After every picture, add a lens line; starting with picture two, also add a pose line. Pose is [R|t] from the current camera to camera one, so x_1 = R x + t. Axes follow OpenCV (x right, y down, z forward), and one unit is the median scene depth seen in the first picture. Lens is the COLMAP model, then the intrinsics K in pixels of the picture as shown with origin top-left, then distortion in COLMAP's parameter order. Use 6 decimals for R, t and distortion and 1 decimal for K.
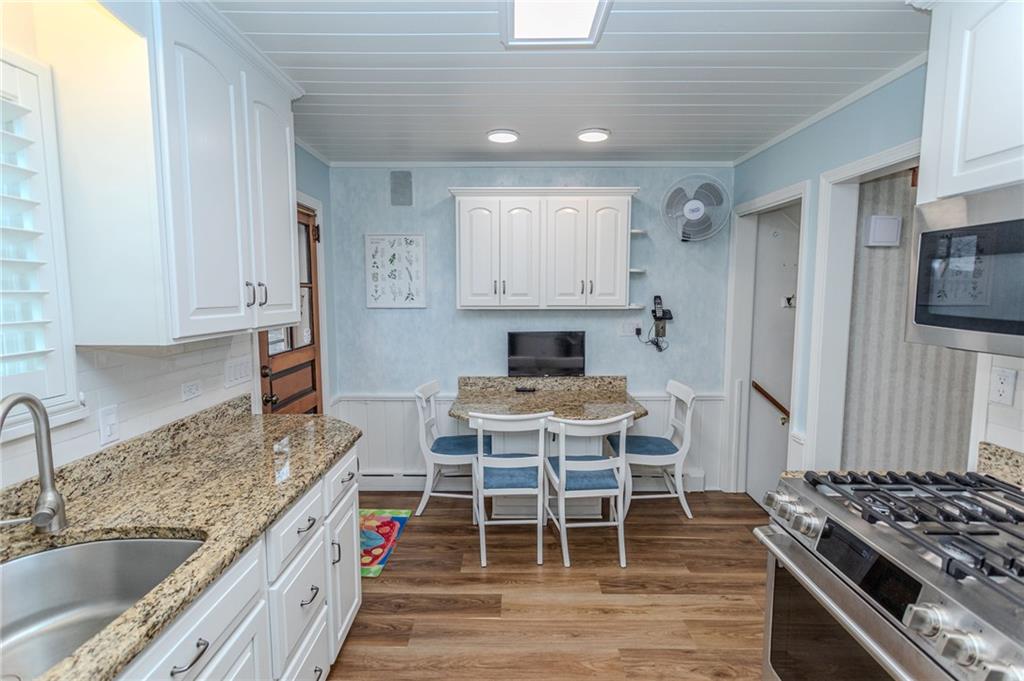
lens RADIAL K [[482.7, 0, 508.9], [0, 482.7, 337.3], [0, 0, 1]] dist [0.002190, 0.000485]
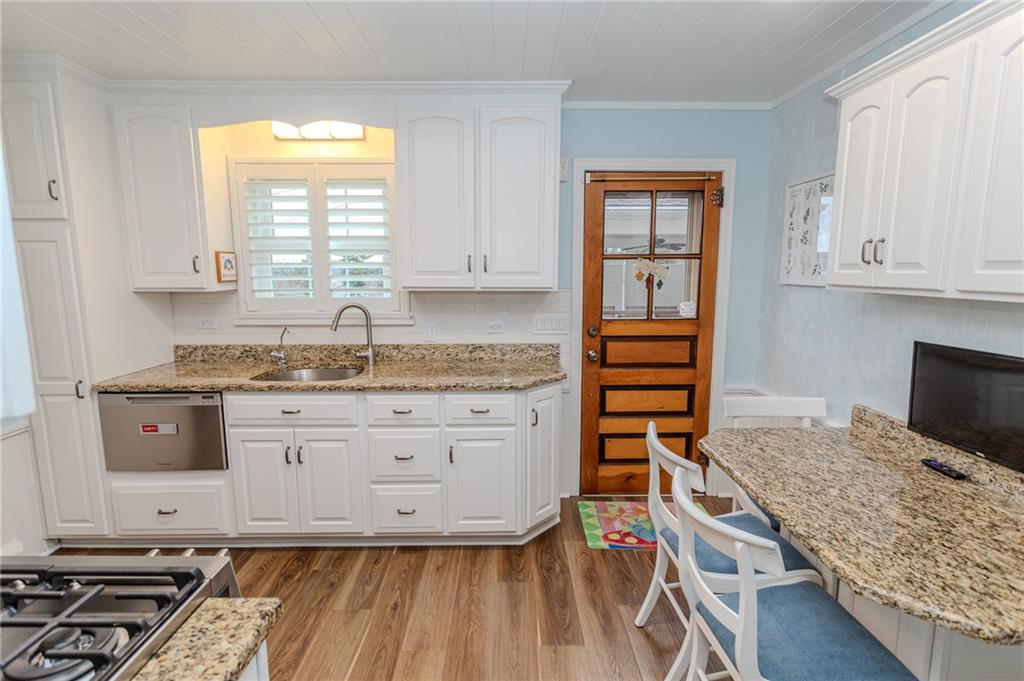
lens RADIAL K [[482.7, 0, 508.9], [0, 482.7, 337.3], [0, 0, 1]] dist [0.002190, 0.000485]
pose [[0.012278, 0.142051, -0.989783, 0.485217], [-0.094639, 0.985579, 0.140273, -0.044850], [0.995436, 0.091950, 0.025545, 0.567222]]
